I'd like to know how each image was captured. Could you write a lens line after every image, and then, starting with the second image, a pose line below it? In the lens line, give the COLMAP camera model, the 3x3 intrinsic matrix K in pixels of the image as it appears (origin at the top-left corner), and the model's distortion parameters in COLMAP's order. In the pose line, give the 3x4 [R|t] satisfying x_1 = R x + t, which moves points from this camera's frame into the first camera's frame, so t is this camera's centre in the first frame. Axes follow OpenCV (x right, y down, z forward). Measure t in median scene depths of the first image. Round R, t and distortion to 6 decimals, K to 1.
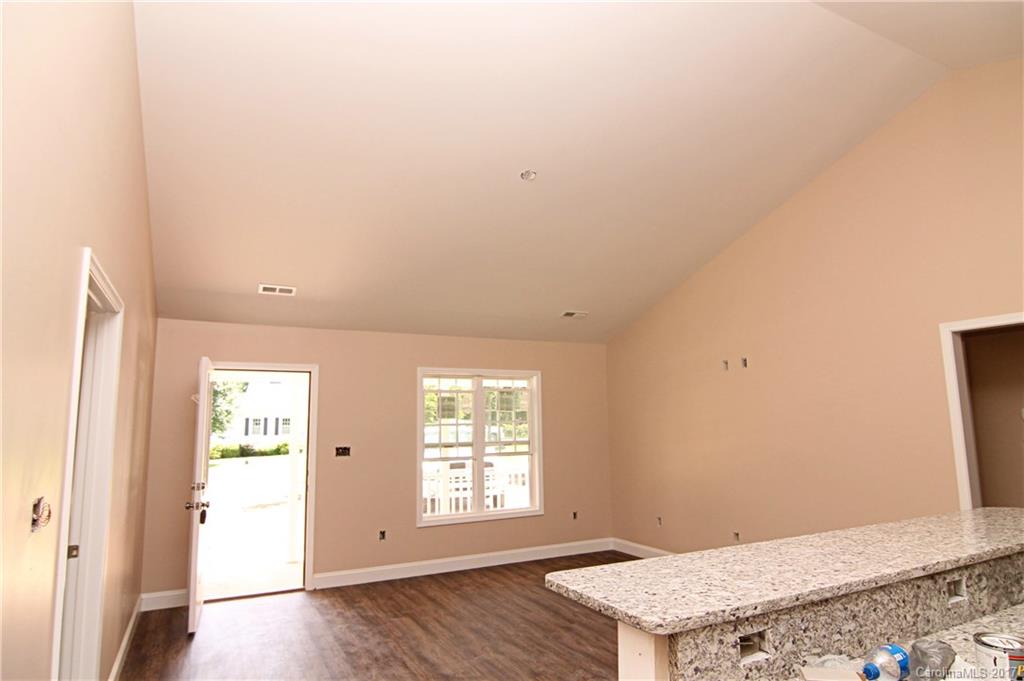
lens RADIAL K [[588.7, 0, 509.4], [0, 588.7, 340.3], [0, 0, 1]] dist [-0.008604, -0.007925]
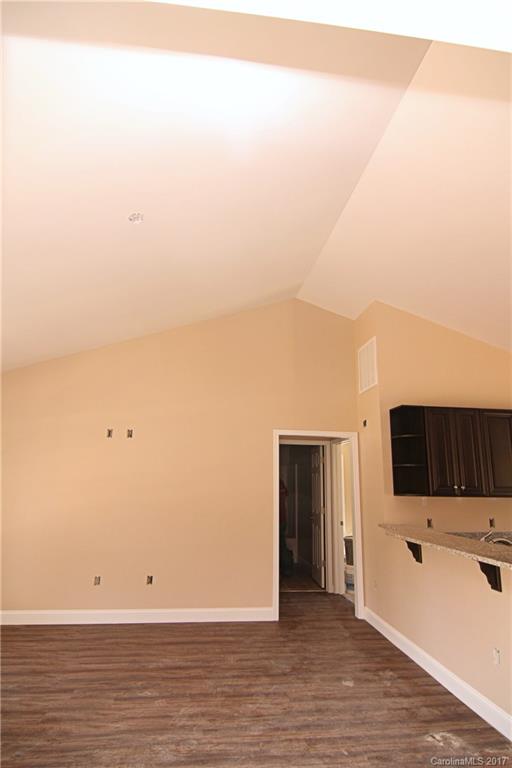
lens RADIAL K [[441.6, 0, 254.6], [0, 441.6, 388.6], [0, 0, 1]] dist [-0.008604, -0.007925]
pose [[0.358625, 0.214246, 0.908563, -0.509771], [-0.153732, 0.973571, -0.168895, 0.084582], [-0.920736, -0.079106, 0.382083, 0.552769]]
